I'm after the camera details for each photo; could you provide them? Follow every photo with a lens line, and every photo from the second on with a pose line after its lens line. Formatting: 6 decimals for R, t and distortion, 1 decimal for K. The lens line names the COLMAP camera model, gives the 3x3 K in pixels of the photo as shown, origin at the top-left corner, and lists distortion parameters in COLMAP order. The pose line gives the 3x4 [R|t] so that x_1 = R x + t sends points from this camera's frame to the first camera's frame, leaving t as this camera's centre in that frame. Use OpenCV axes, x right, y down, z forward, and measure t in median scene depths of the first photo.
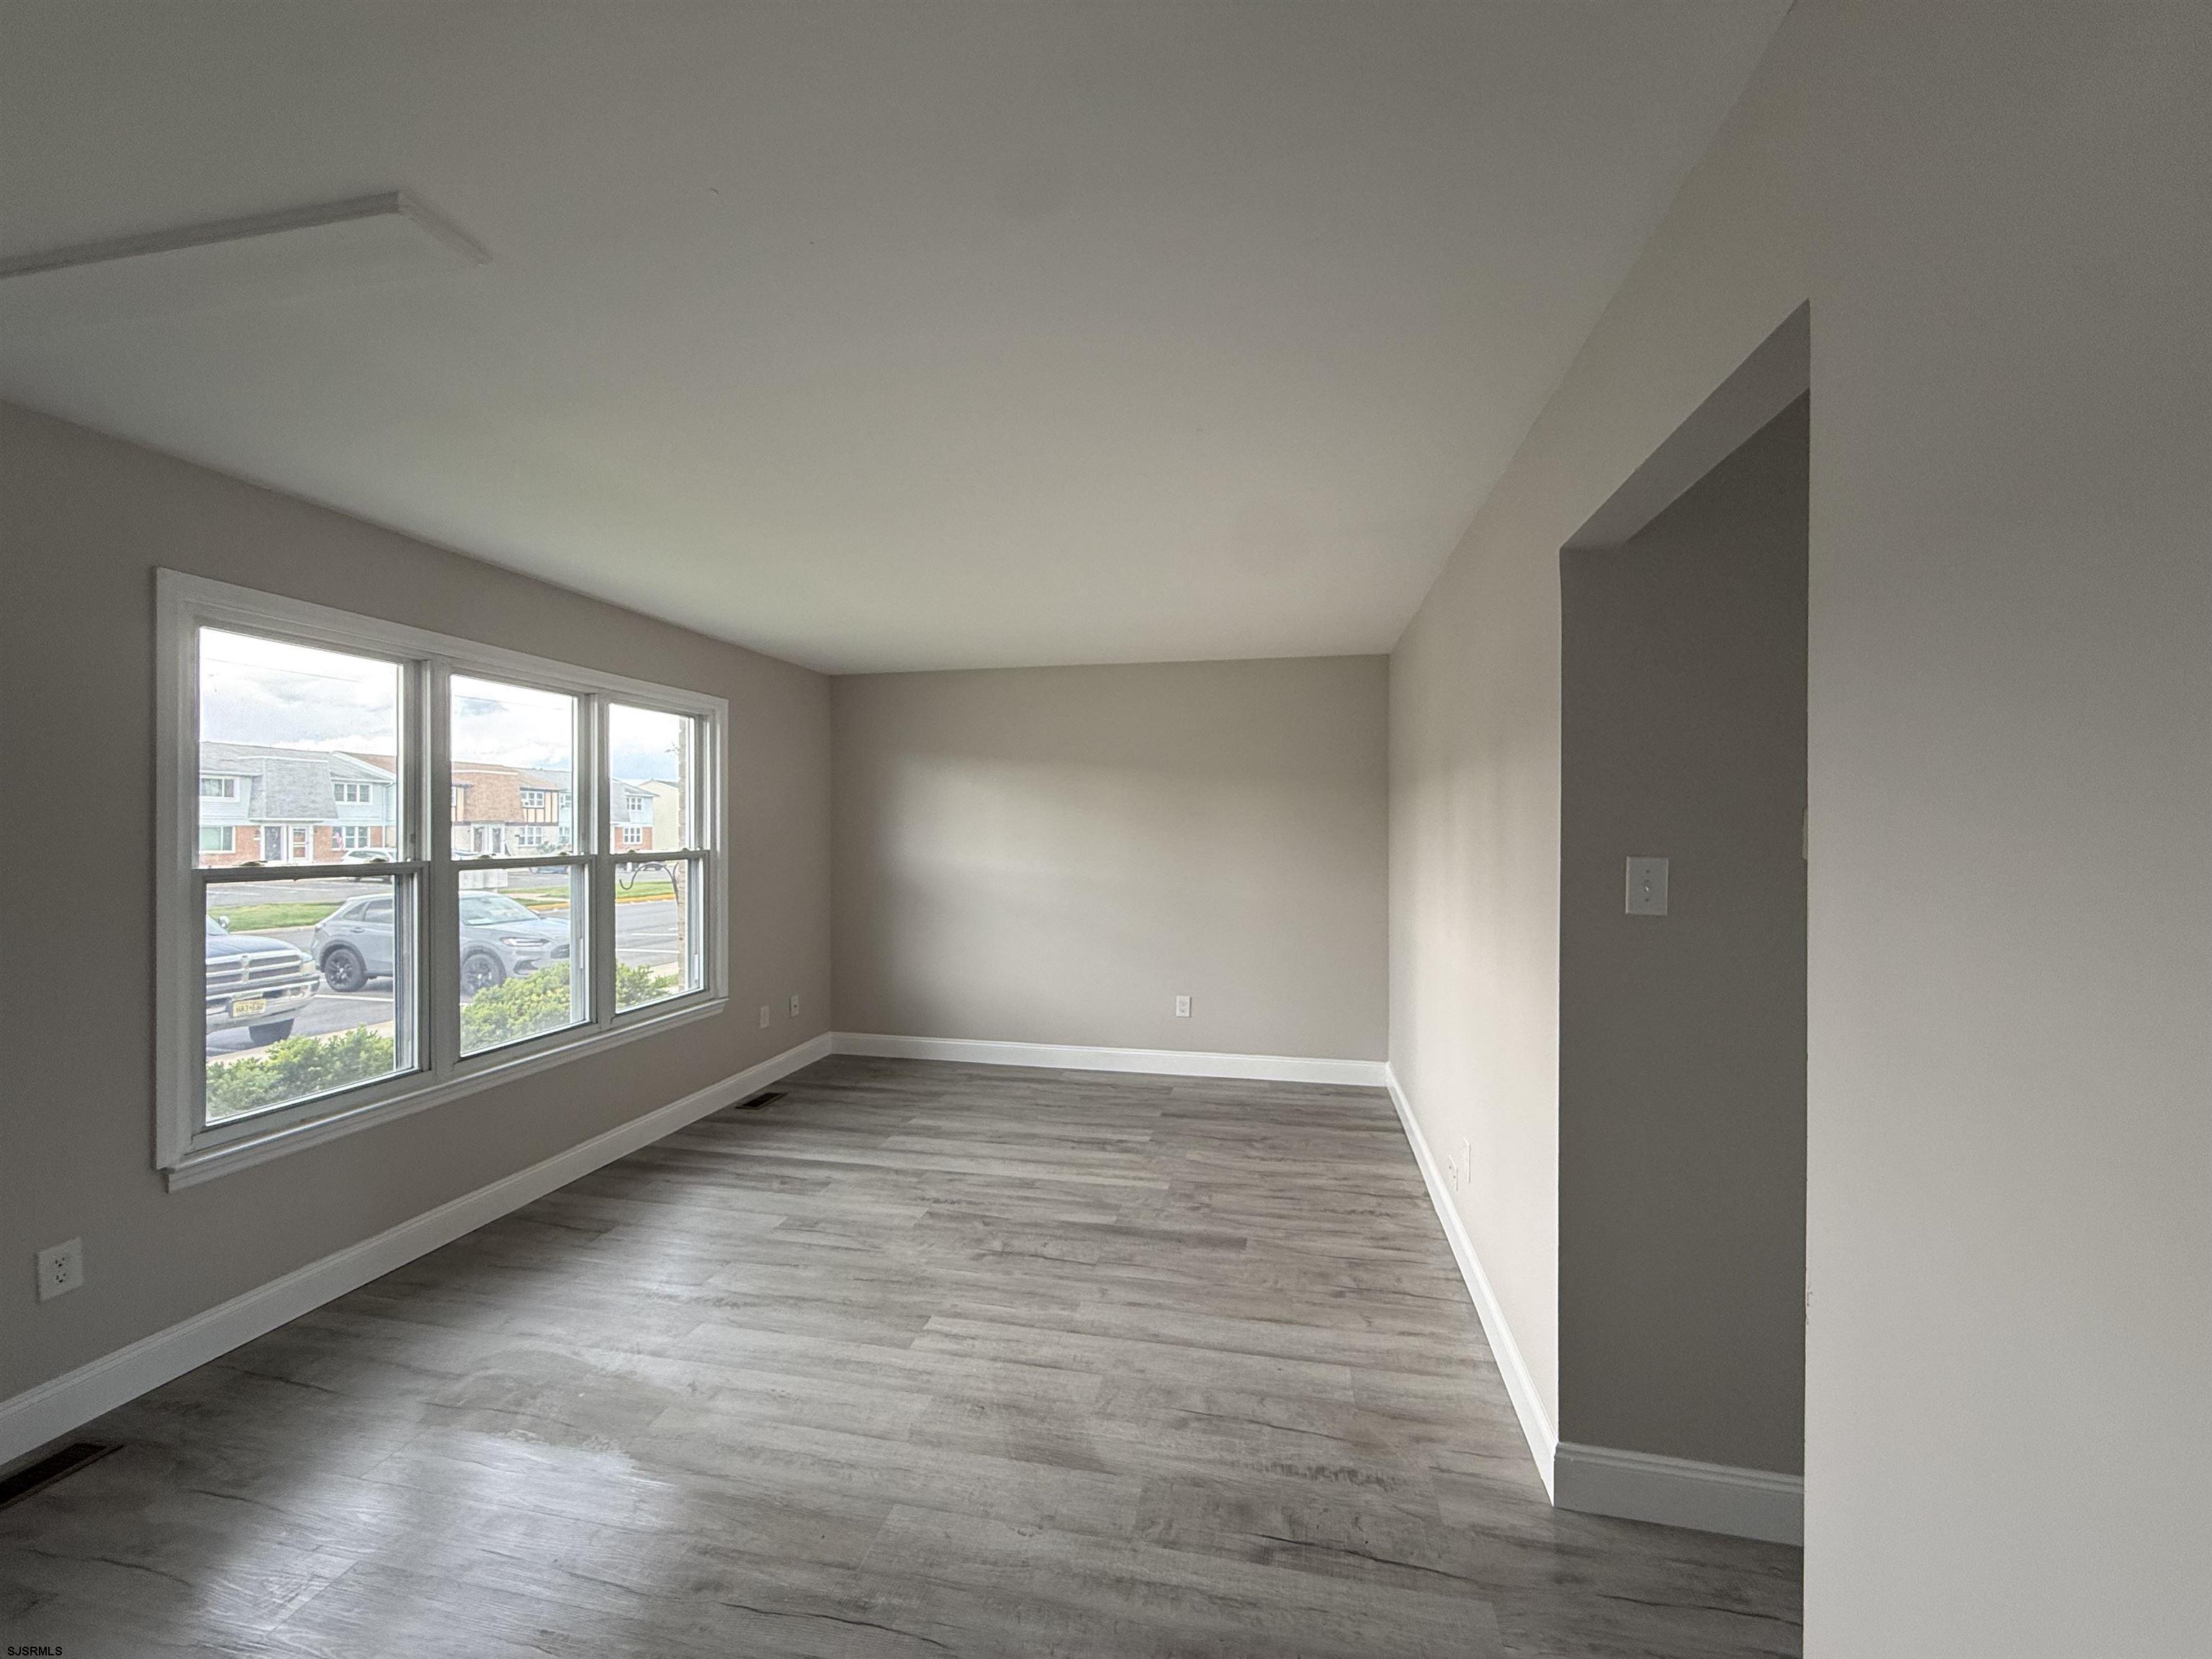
lens RADIAL K [[879.0, 0, 1104.5], [0, 879.0, 837.6], [0, 0, 1]] dist [0.000420, 0.000284]
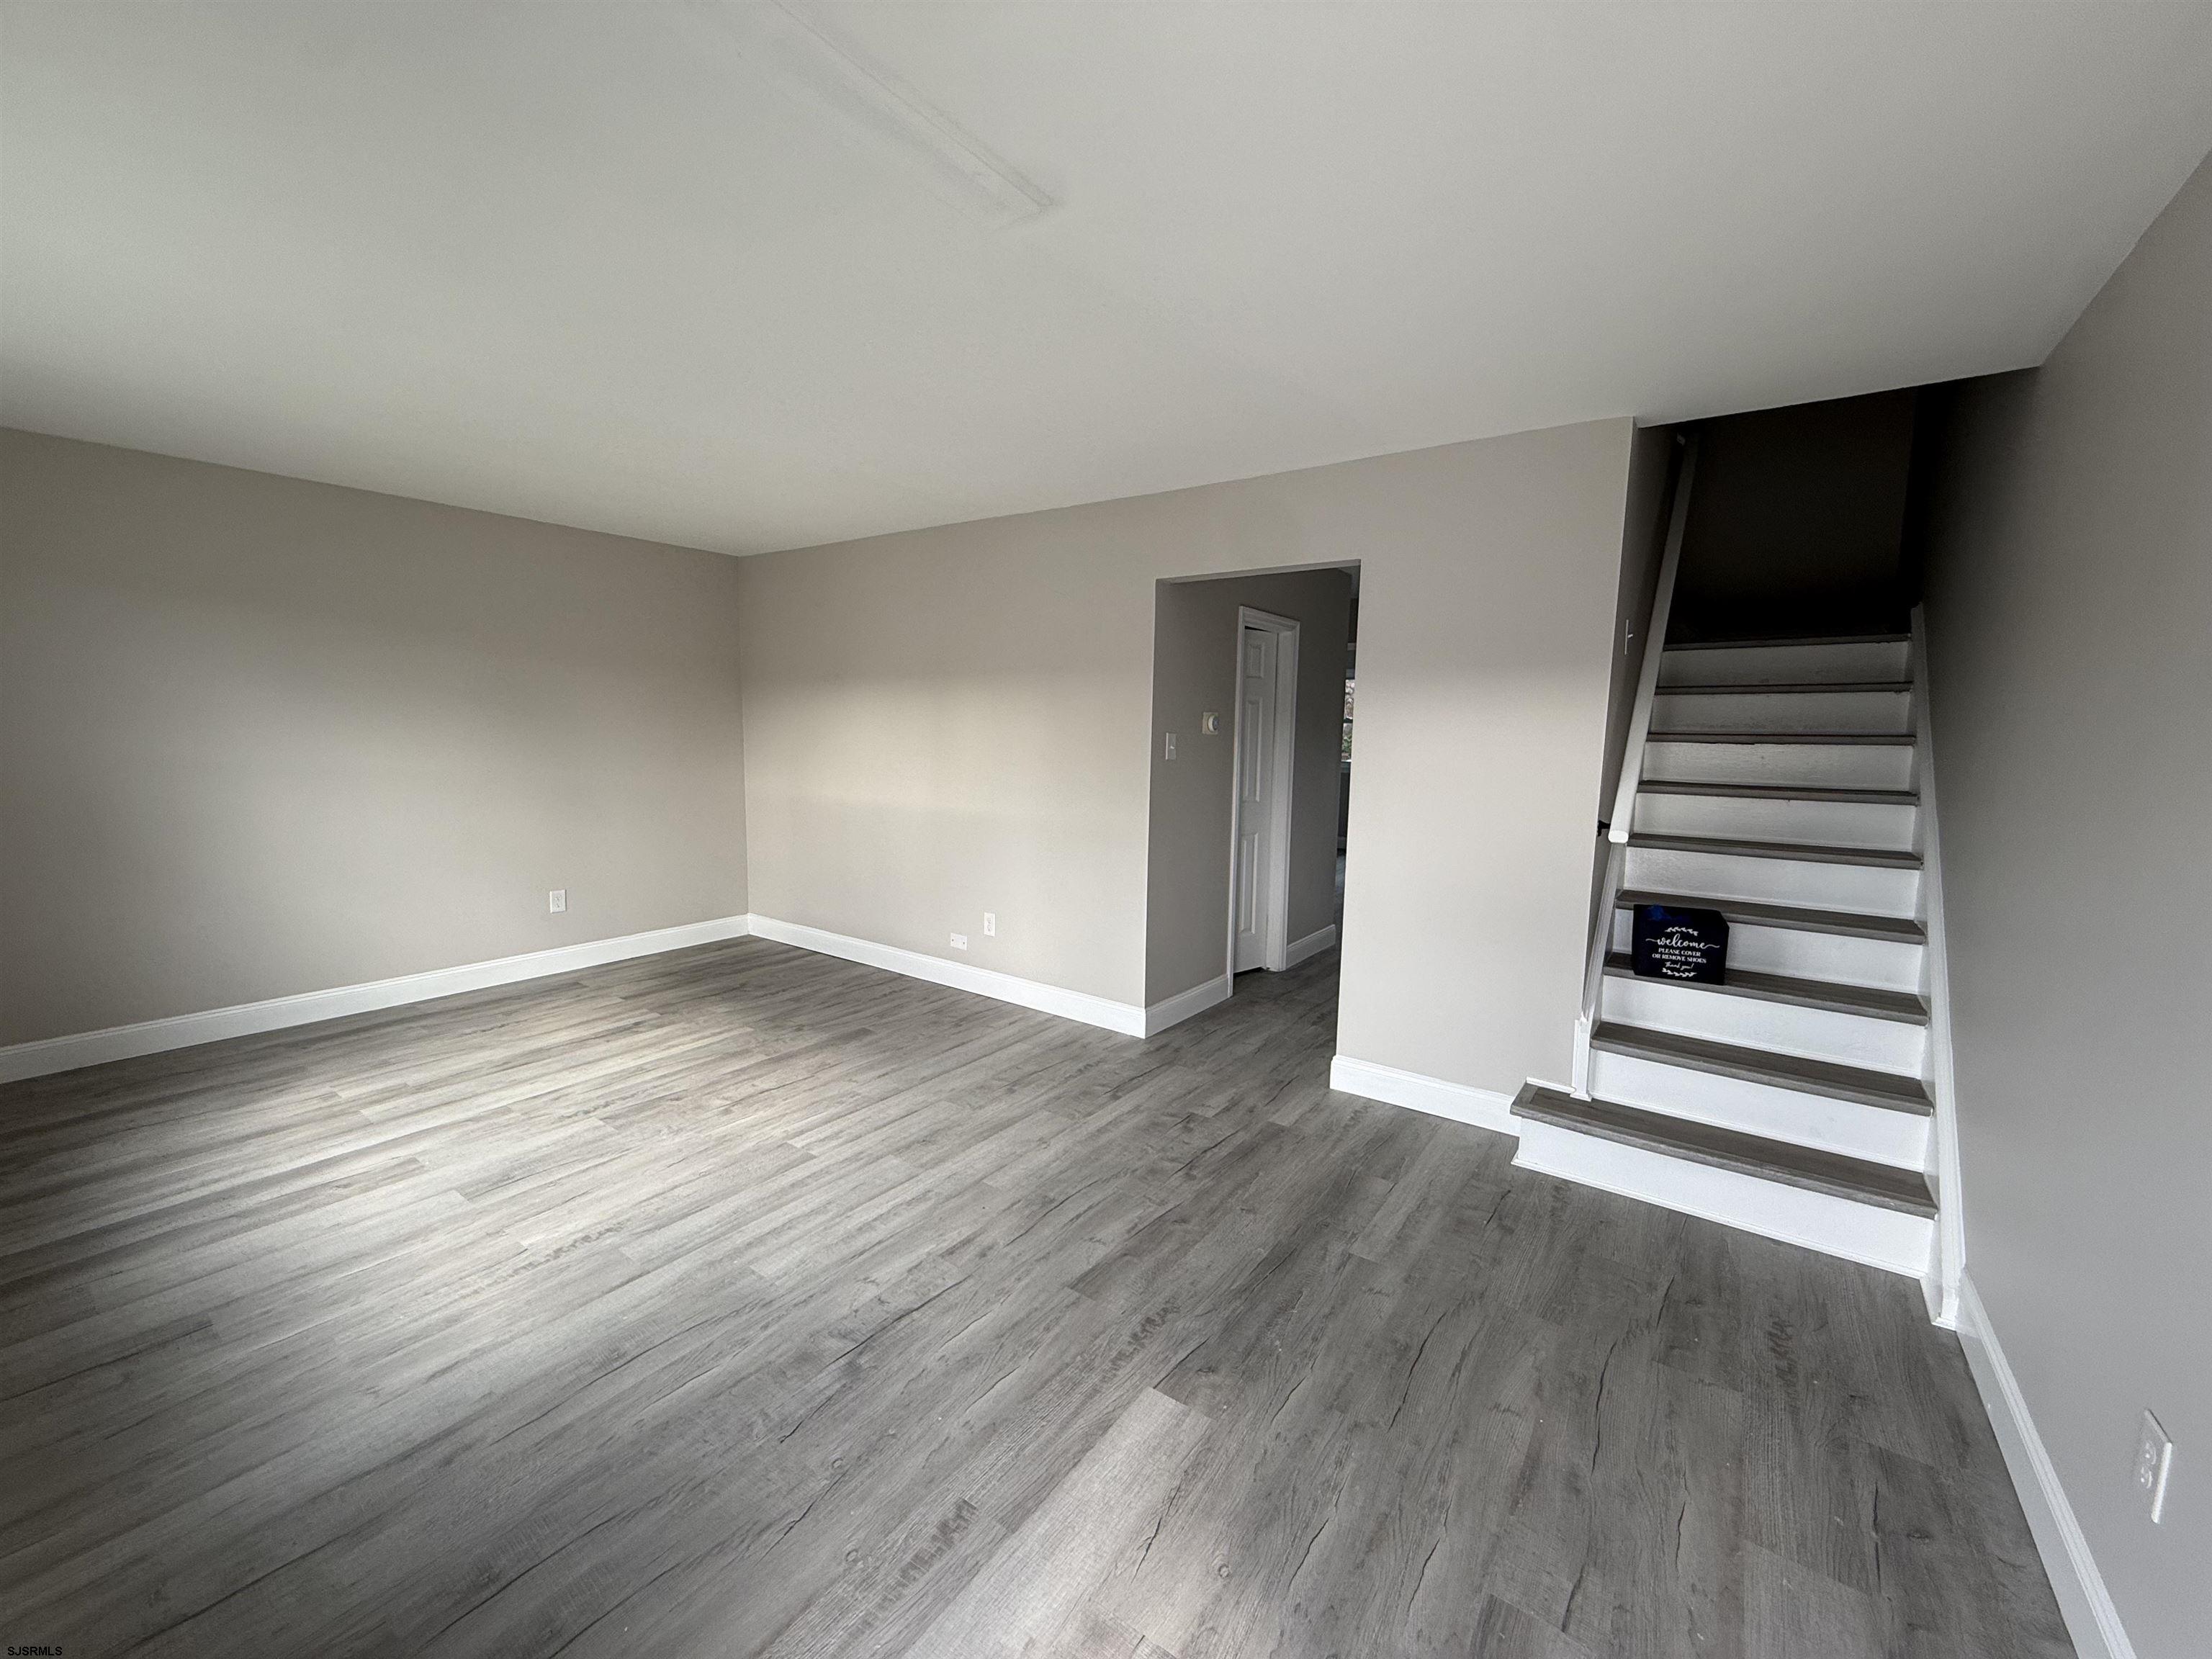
lens RADIAL K [[879.0, 0, 1100.5], [0, 879.0, 821.2], [0, 0, 1]] dist [0.000420, 0.000284]
pose [[0.412134, -0.096420, 0.906007, -0.714251], [-0.006690, 0.994038, 0.108832, 0.002663], [-0.911099, -0.050915, 0.409032, 0.128443]]
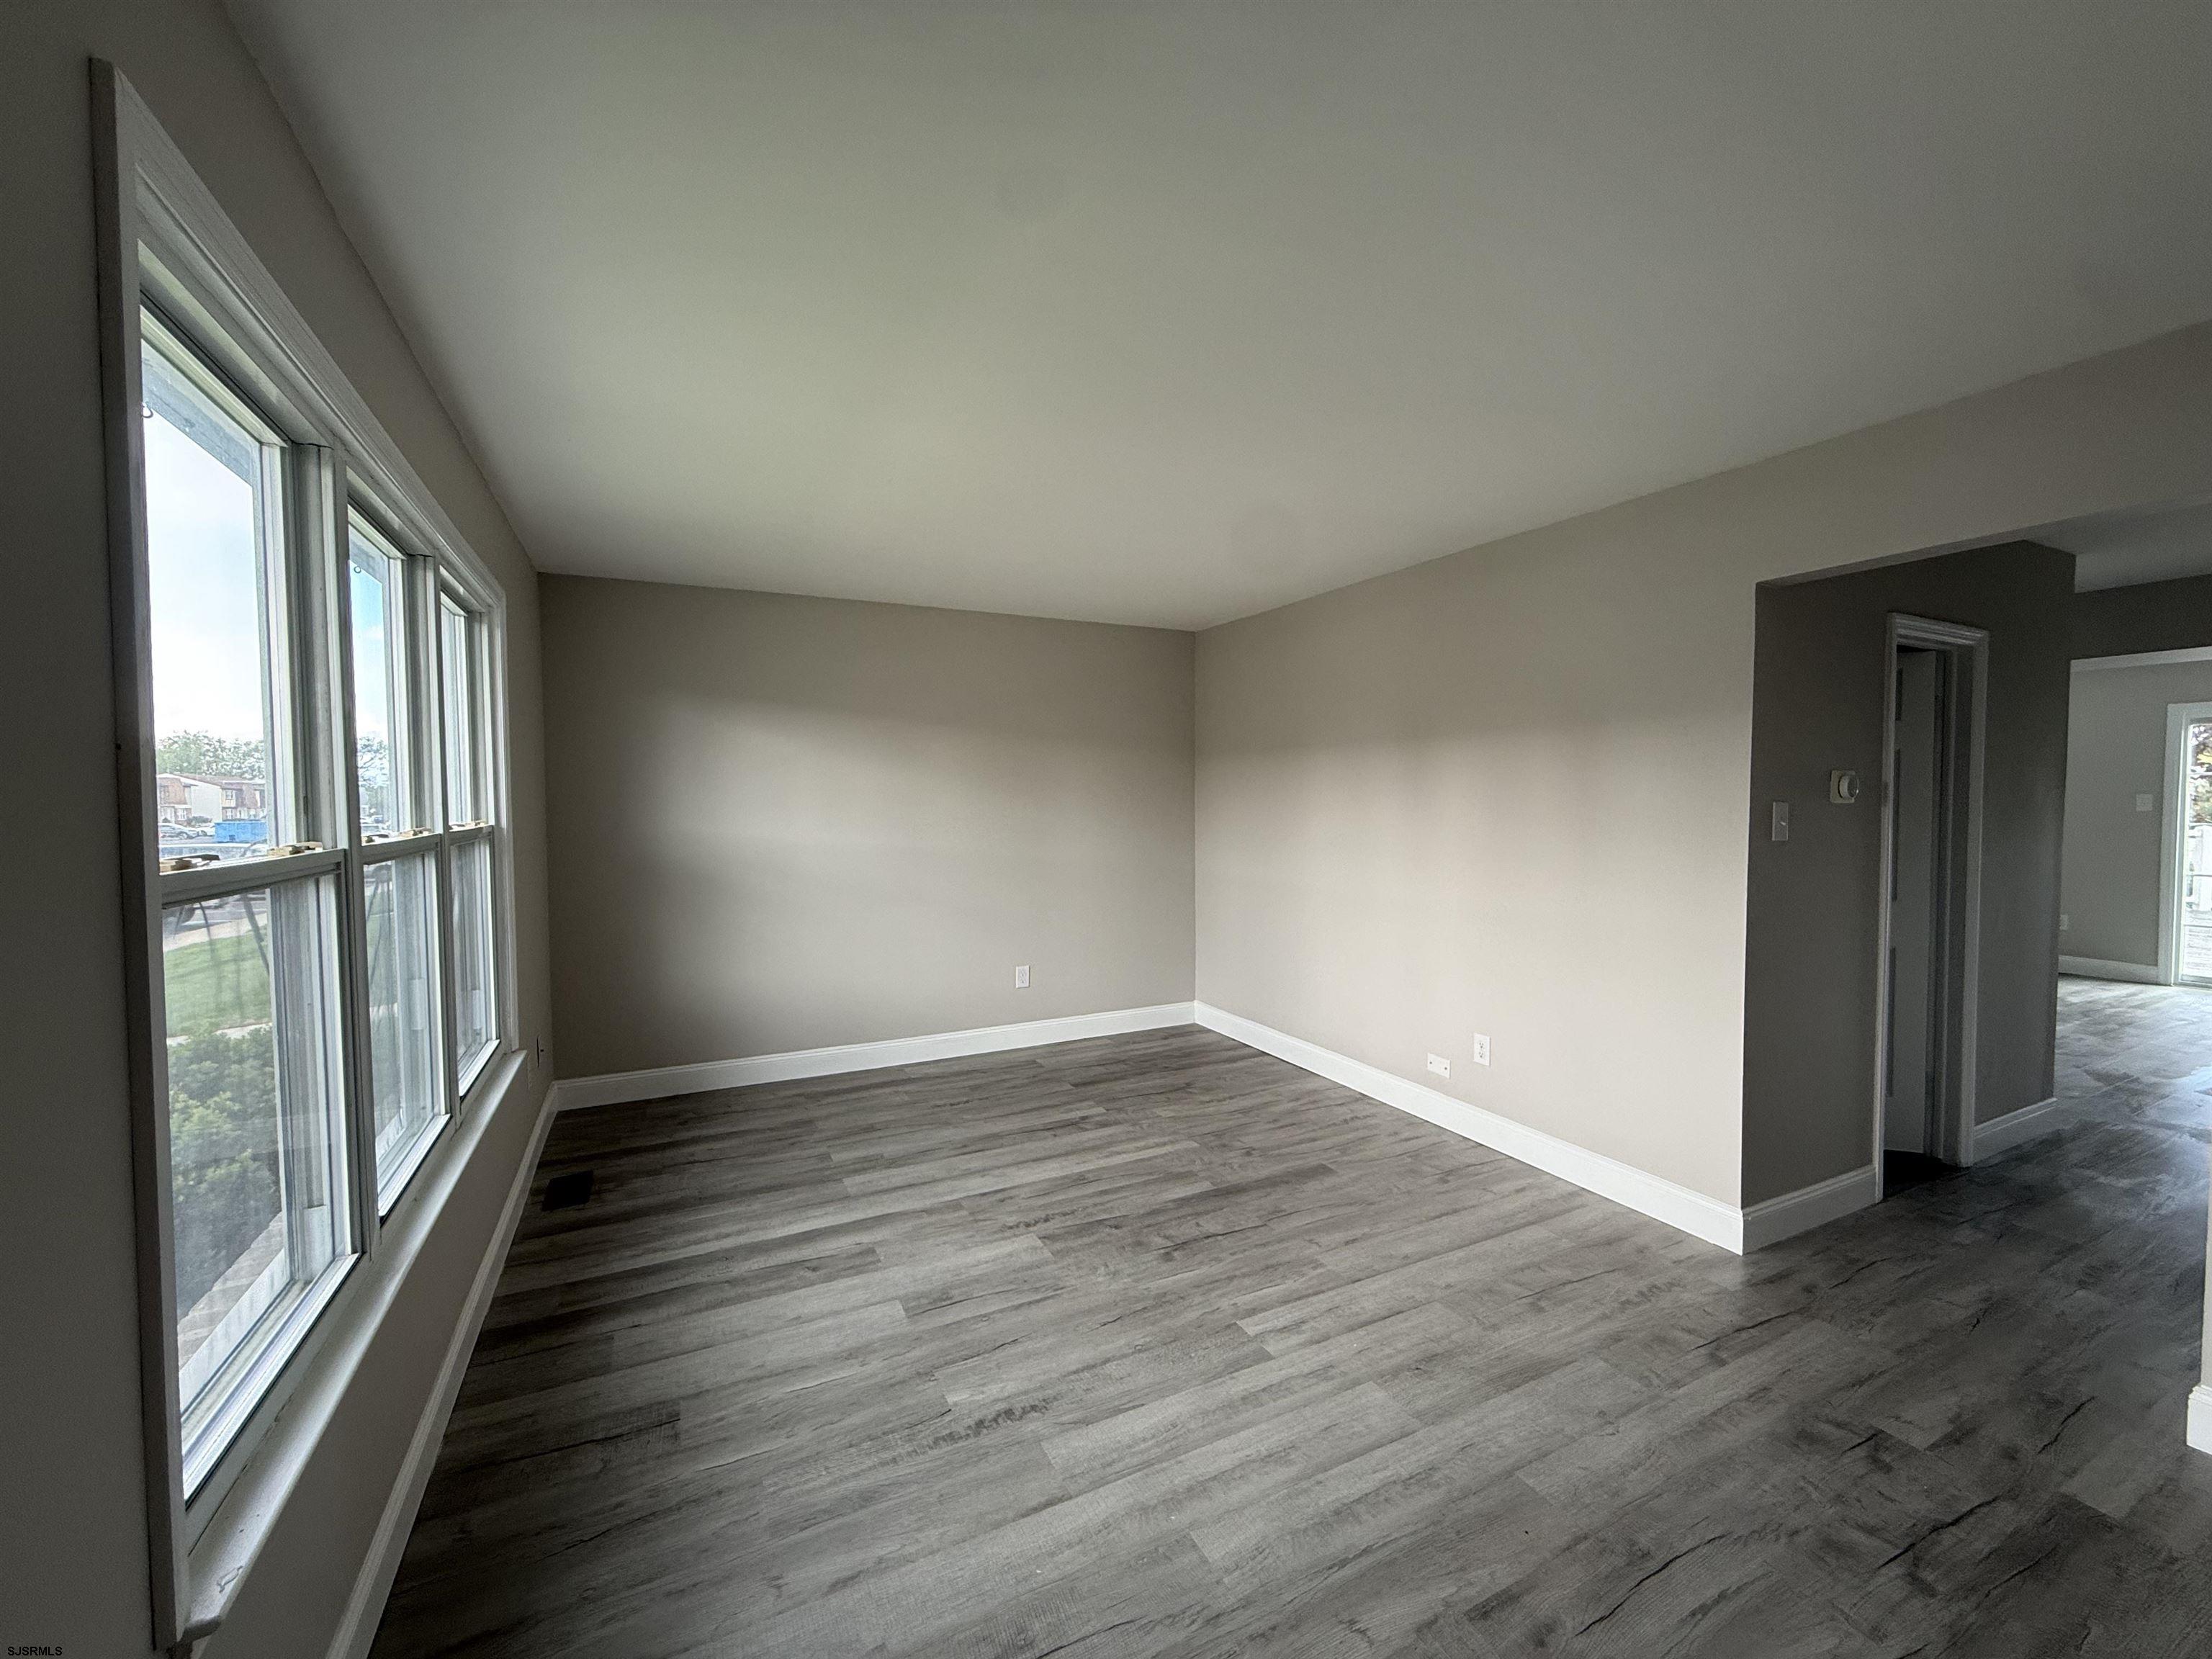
lens RADIAL K [[879.0, 0, 1105.4], [0, 879.0, 815.3], [0, 0, 1]] dist [0.000420, 0.000284]
pose [[0.787967, -0.019358, 0.615413, -0.594319], [0.013444, 0.999808, 0.014235, 0.004816], [-0.615571, -0.002943, 0.788076, 0.258752]]
